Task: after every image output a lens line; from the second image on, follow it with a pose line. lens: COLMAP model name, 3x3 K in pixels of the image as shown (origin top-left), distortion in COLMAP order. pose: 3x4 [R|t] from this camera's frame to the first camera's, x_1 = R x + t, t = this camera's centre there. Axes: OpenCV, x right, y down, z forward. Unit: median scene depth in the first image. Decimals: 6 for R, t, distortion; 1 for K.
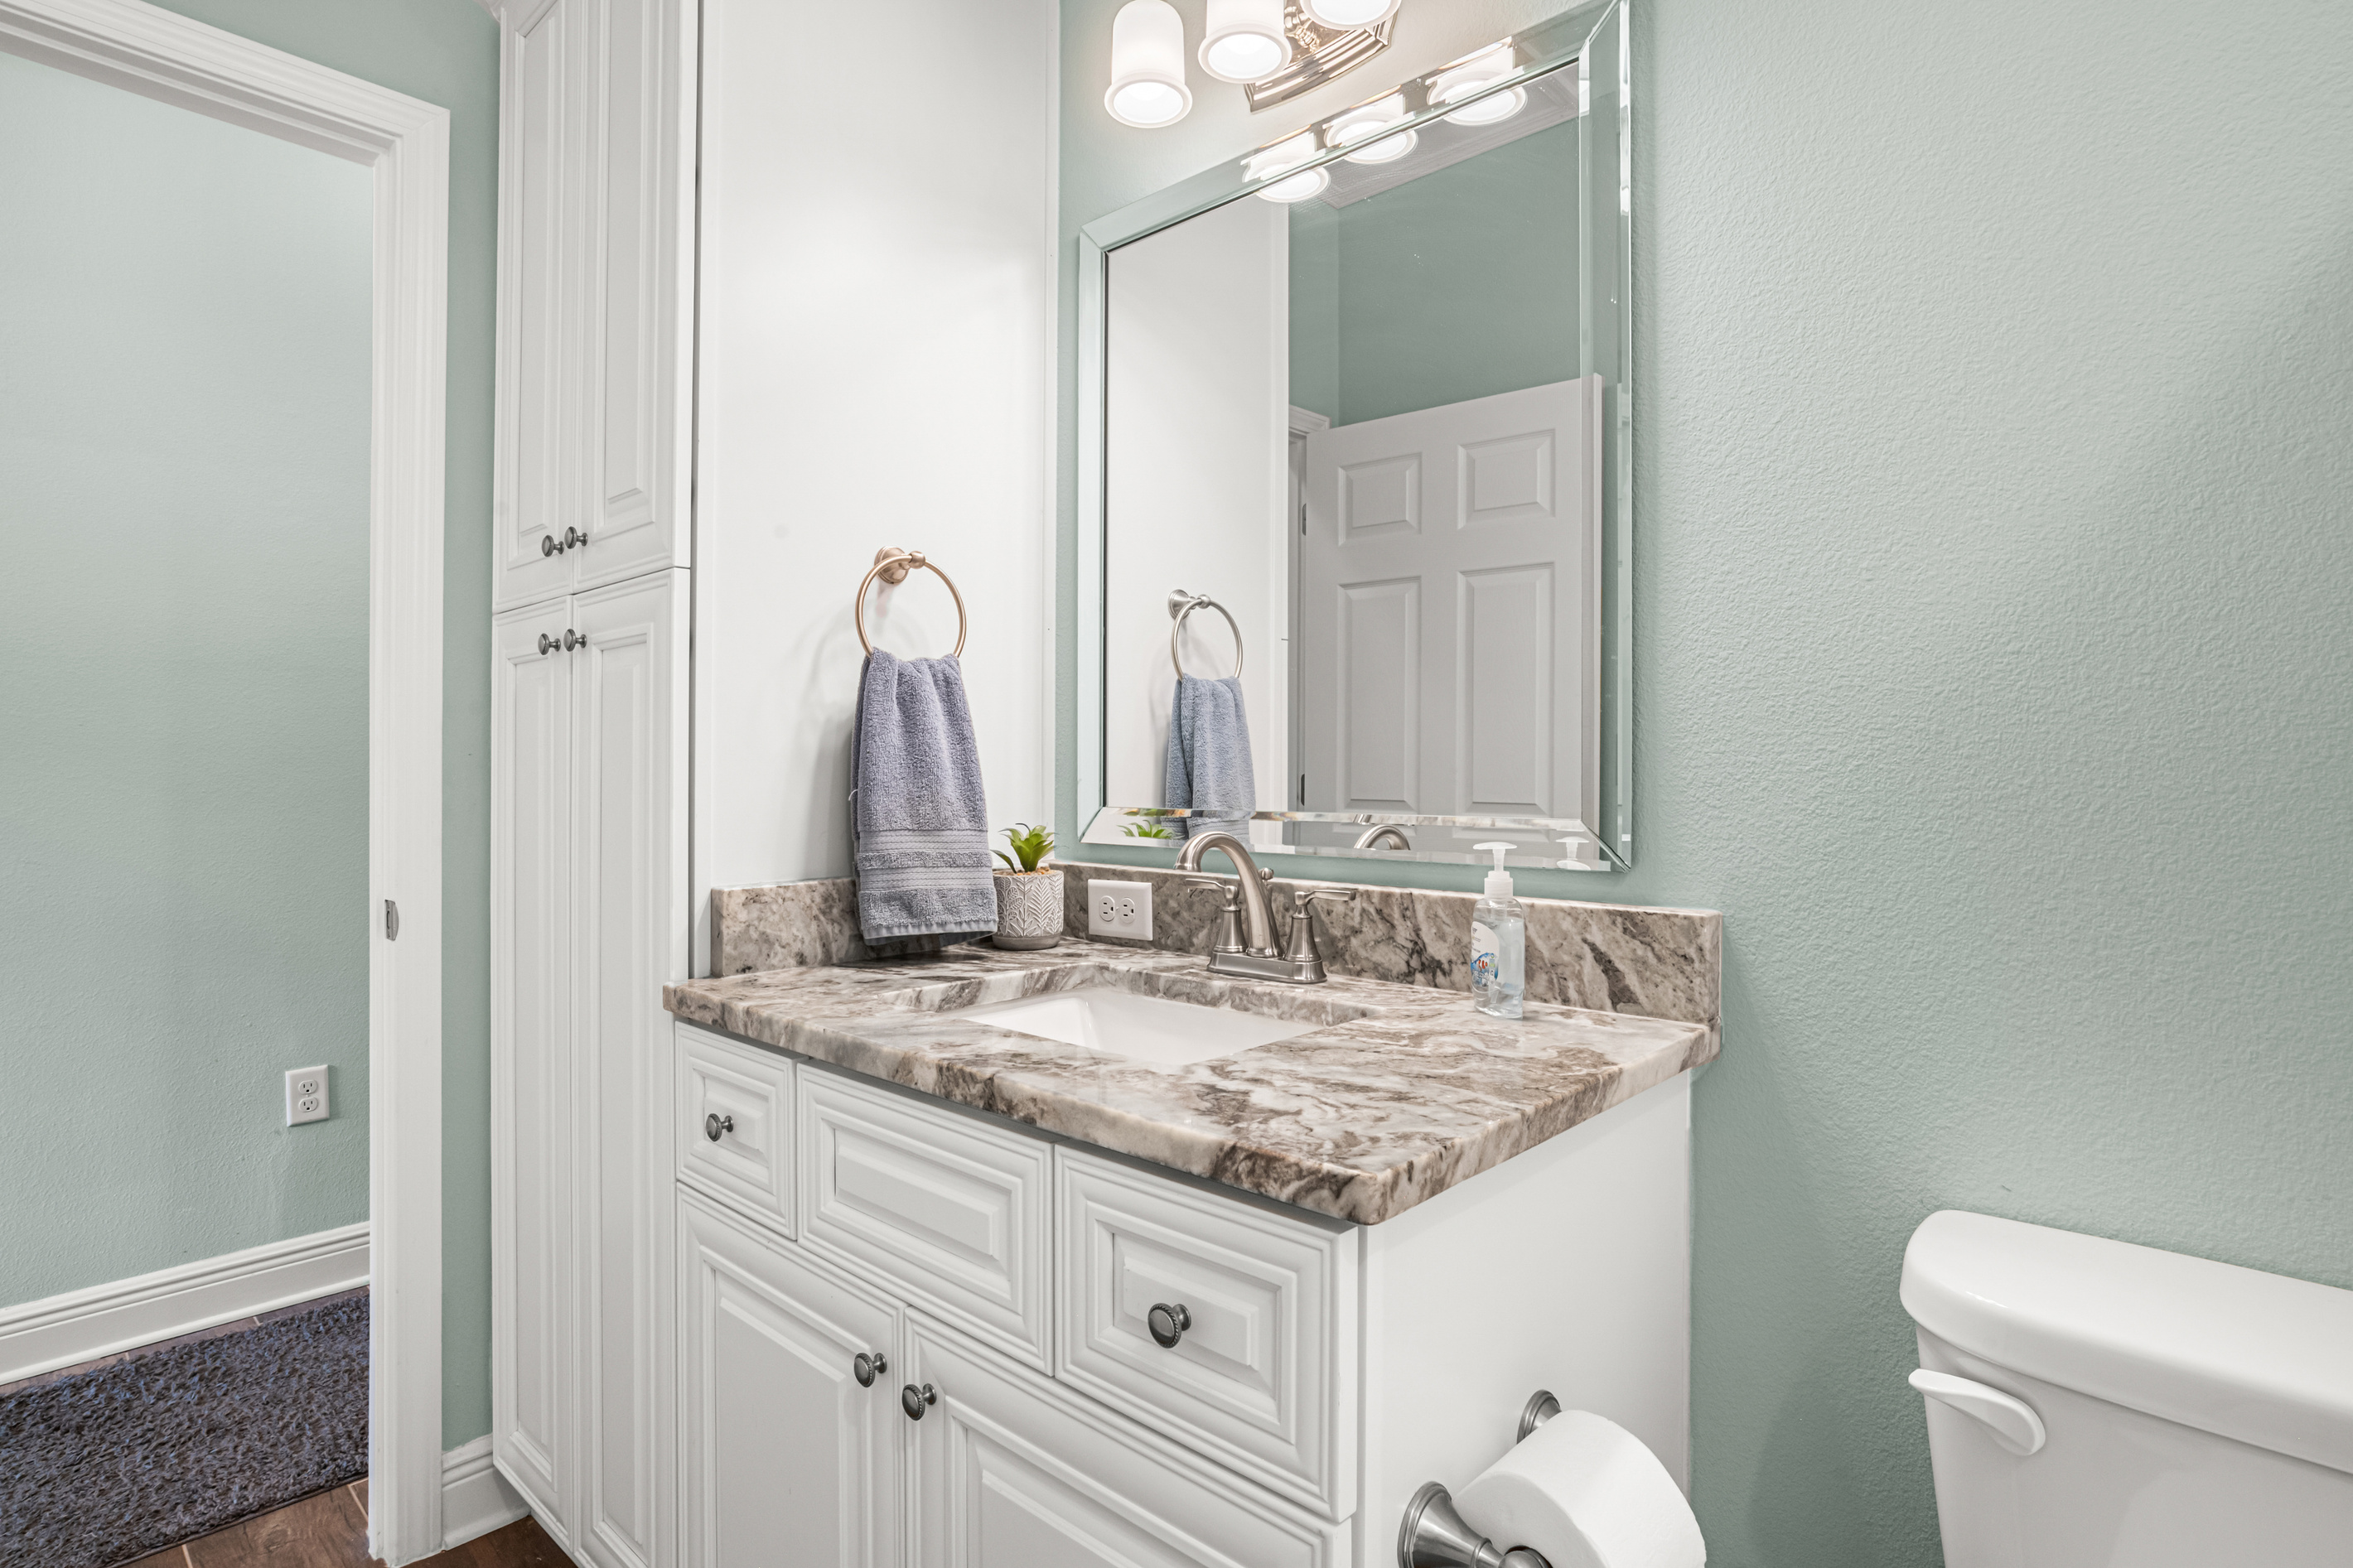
lens RADIAL K [[1198.8, 0, 1190.1], [0, 1198.8, 787.7], [0, 0, 1]] dist [-0.033763, 0.020779]
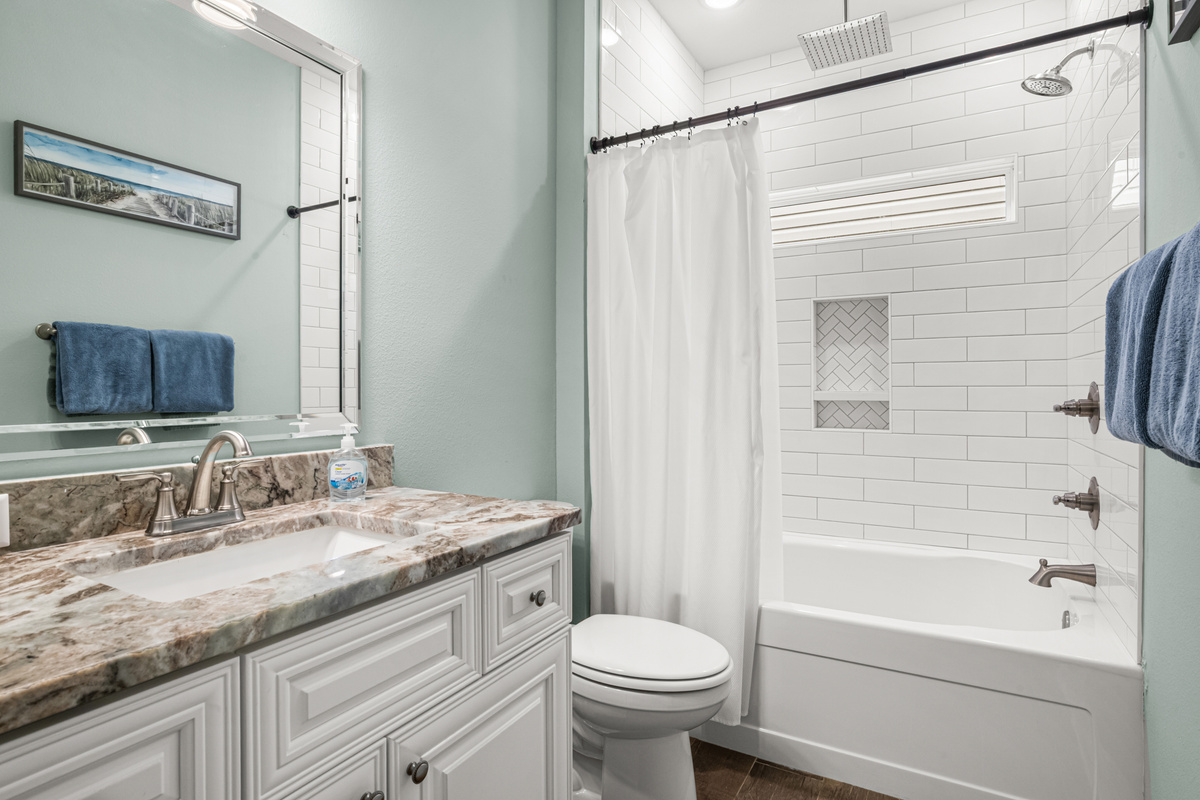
lens RADIAL K [[619.9, 0, 600.0], [0, 619.9, 400.0], [0, 0, 1]] dist [-0.003268, 0.000405]
pose [[-0.217870, -0.015750, 0.975851, -0.870610], [0.017132, 0.999654, 0.019959, -0.011075], [-0.975827, 0.021067, -0.217525, 0.724275]]
